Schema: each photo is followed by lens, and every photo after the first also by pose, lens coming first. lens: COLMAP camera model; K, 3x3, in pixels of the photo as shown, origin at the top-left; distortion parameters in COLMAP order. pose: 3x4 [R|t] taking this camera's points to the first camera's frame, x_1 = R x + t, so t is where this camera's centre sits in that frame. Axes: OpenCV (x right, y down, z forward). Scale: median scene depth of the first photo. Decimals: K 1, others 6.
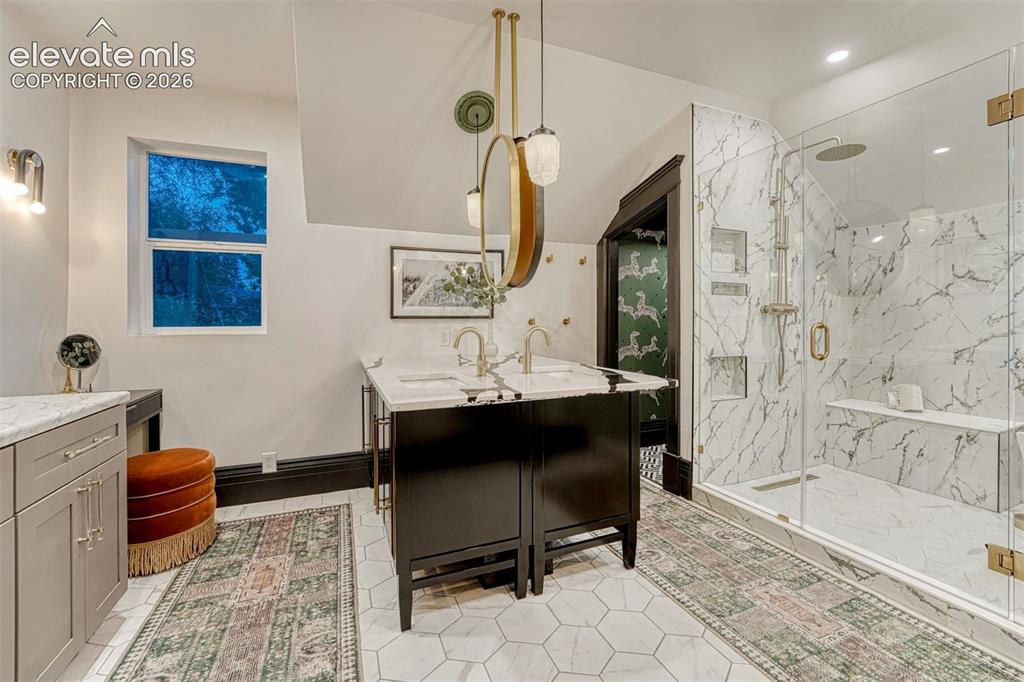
lens RADIAL K [[424.4, 0, 503.2], [0, 424.4, 320.7], [0, 0, 1]] dist [-0.003015, 0.002128]
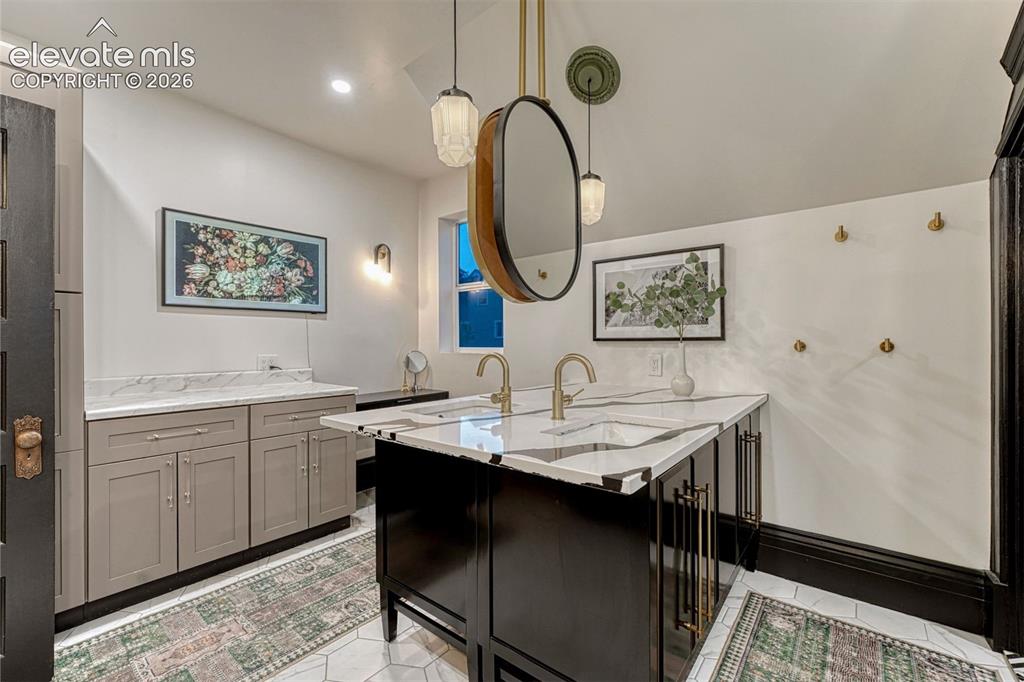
lens RADIAL K [[434.7, 0, 512.2], [0, 434.7, 338.0], [0, 0, 1]] dist [-0.019450, 0.003331]
pose [[0.494226, -0.004980, -0.869319, 0.448390], [-0.001705, 0.999976, -0.006698, -0.005074], [0.869332, 0.004793, 0.494206, 0.390732]]
